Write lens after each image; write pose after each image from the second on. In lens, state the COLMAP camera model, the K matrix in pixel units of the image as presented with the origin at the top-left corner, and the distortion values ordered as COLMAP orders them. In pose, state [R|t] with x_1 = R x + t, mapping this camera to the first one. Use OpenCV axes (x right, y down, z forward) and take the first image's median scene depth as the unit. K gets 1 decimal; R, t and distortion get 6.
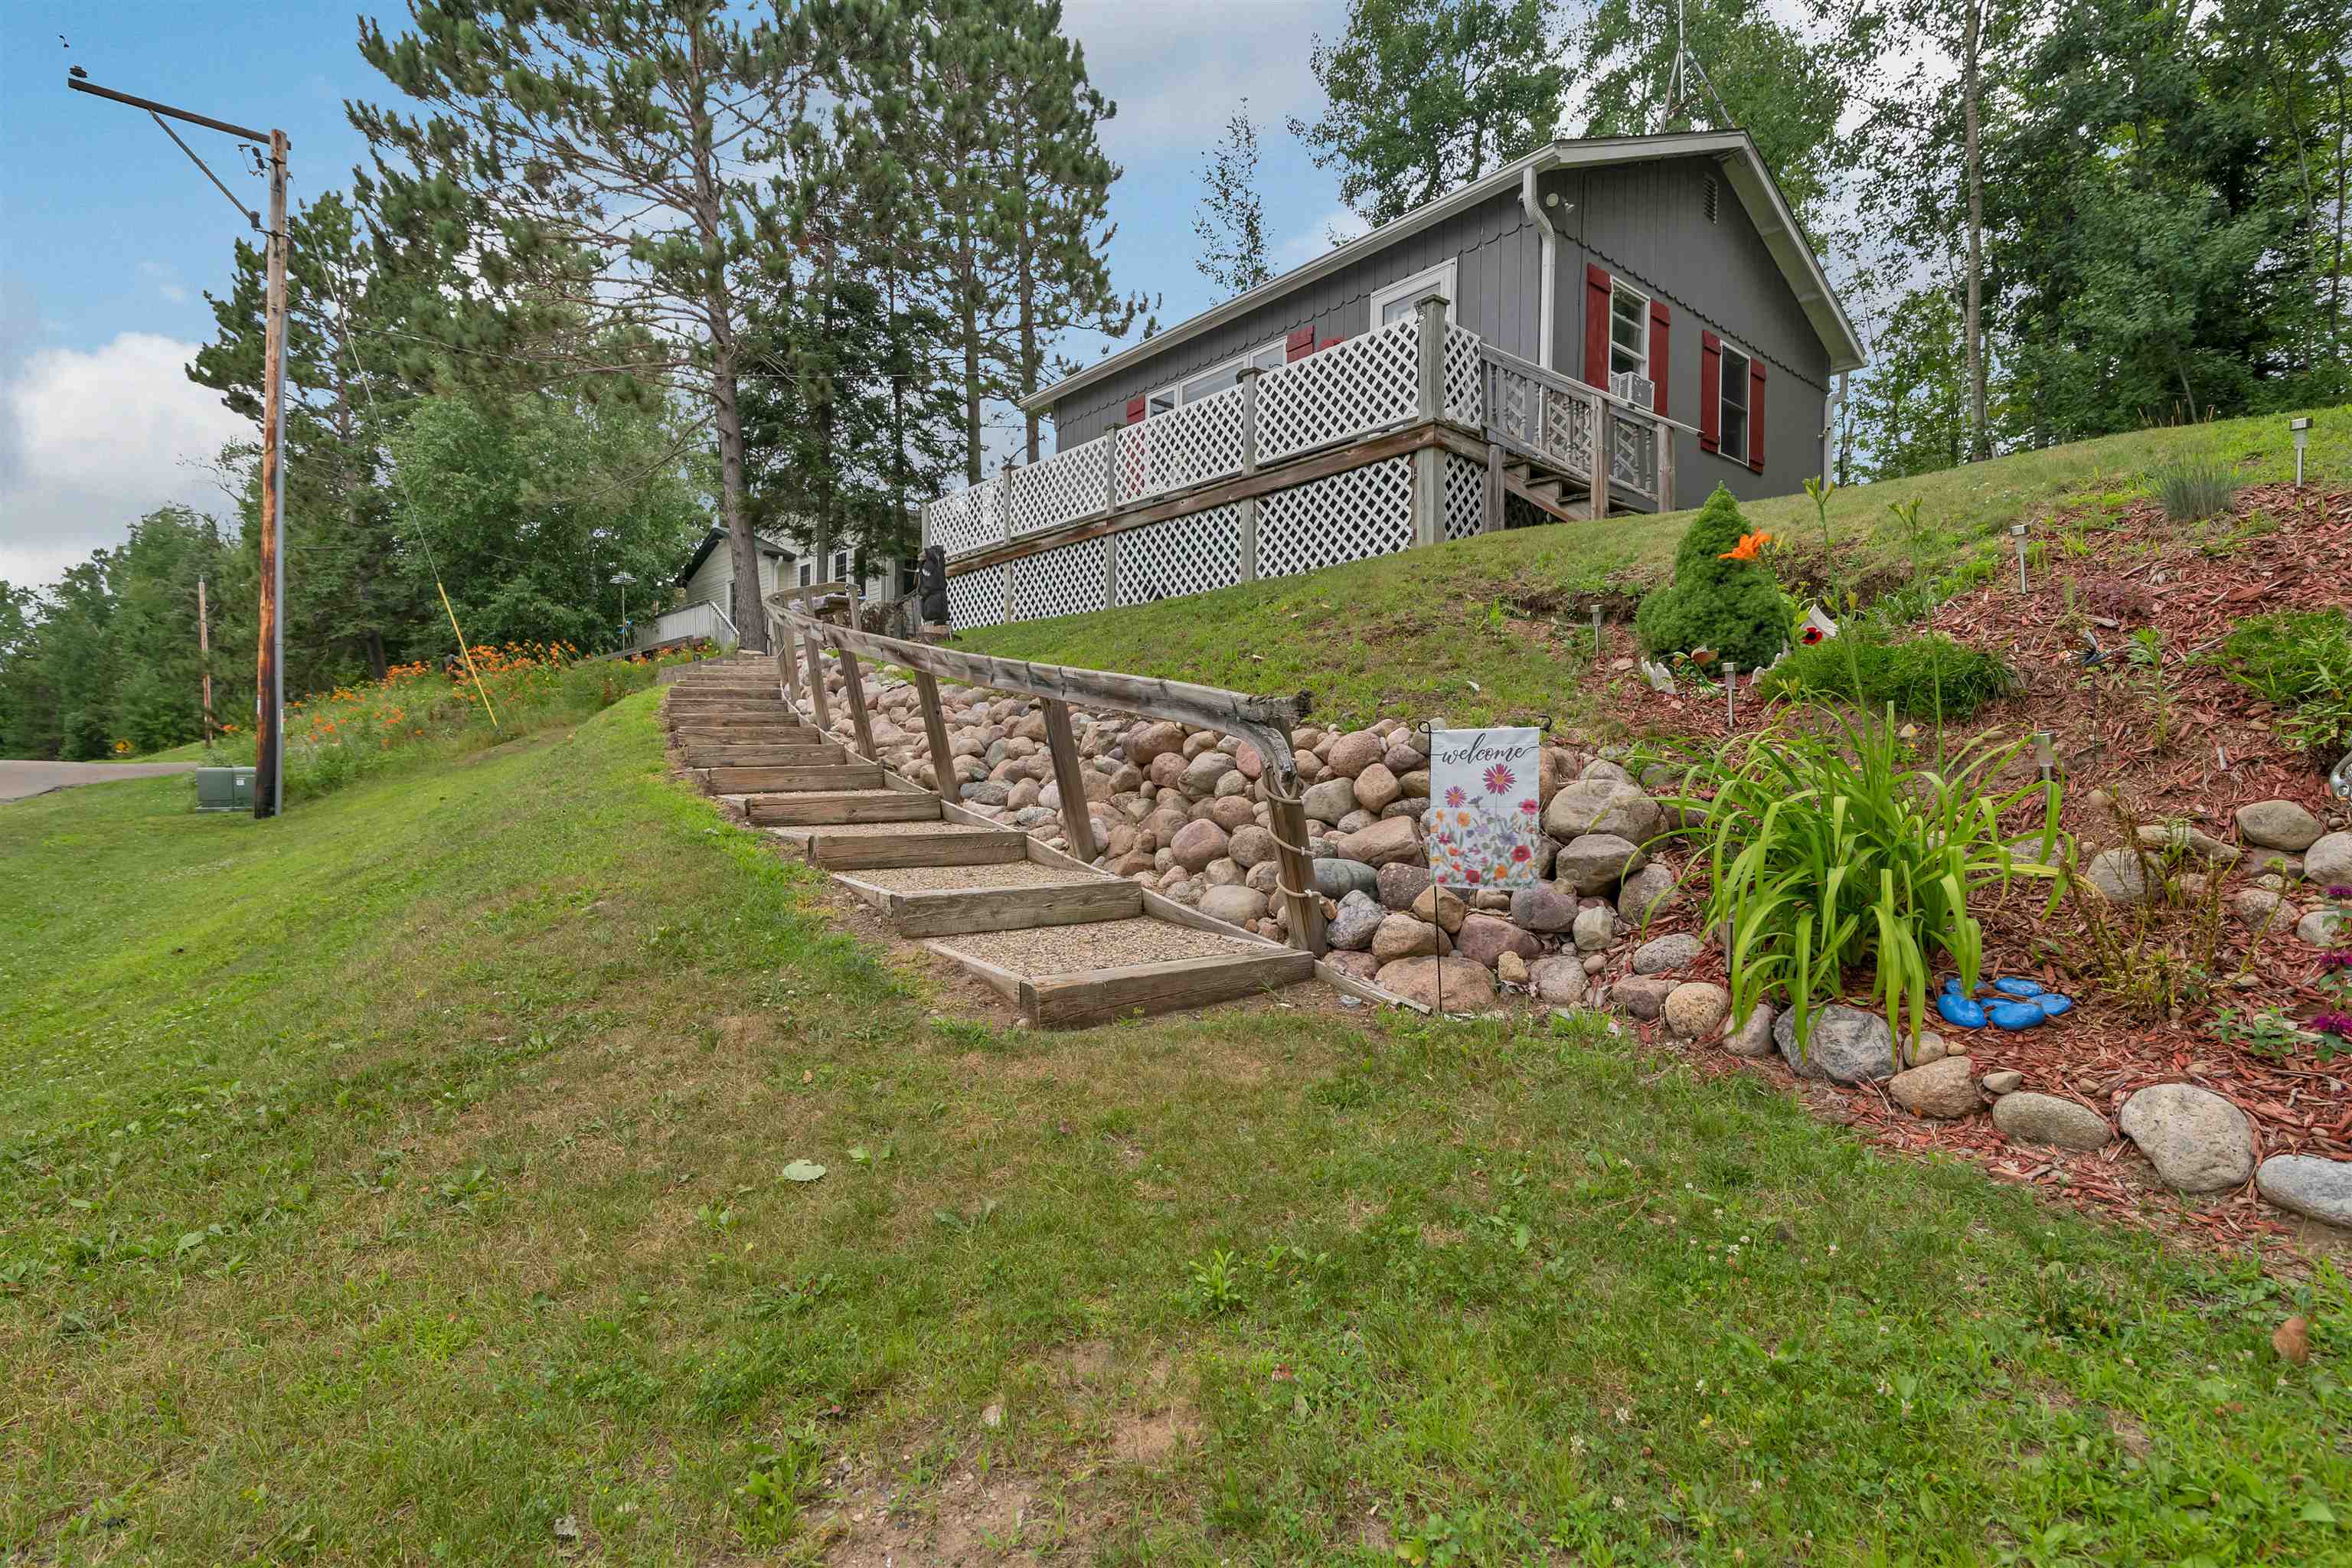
lens RADIAL K [[1094.5, 0, 1176.0], [0, 1094.5, 784.0], [0, 0, 1]] dist [0.000816, 0.000258]
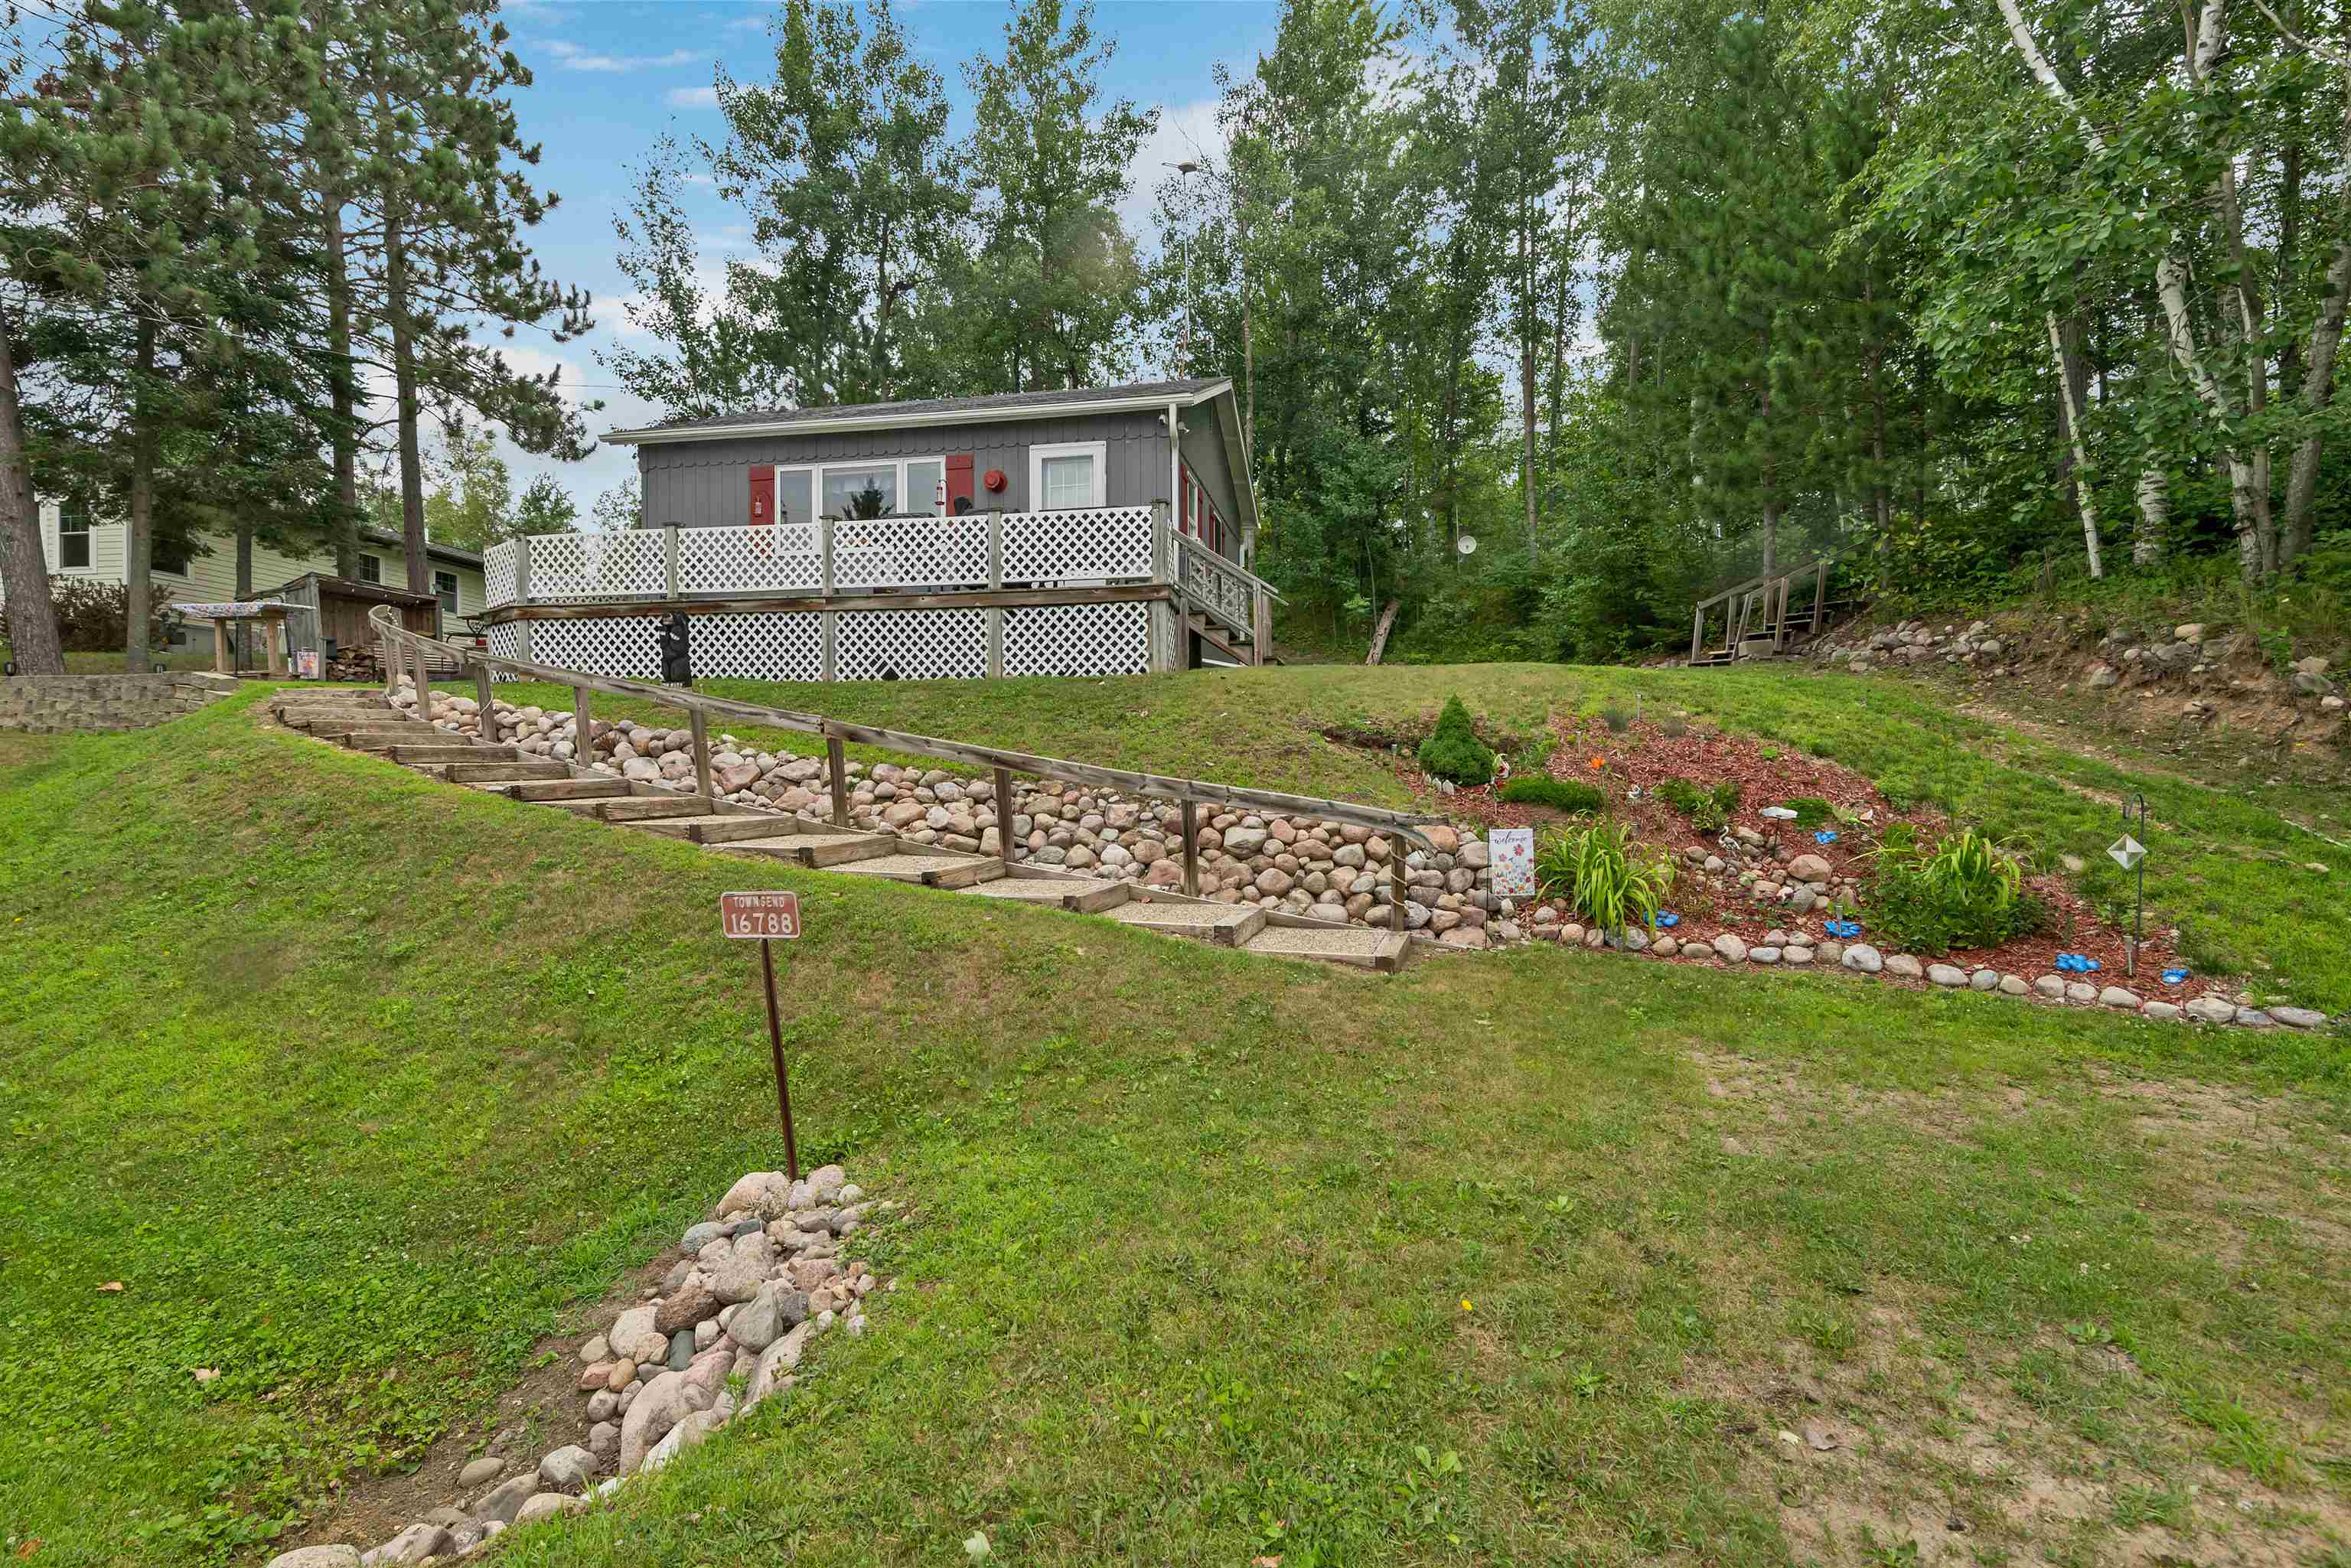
lens RADIAL K [[1094.0, 0, 1175.5], [0, 1094.0, 784.0], [0, 0, 1]] dist [0.000816, 0.000258]
pose [[0.769317, -0.017068, 0.638639, -0.658228], [0.015530, 0.999847, 0.008014, -0.065021], [-0.638678, 0.003753, 0.769465, -0.141785]]
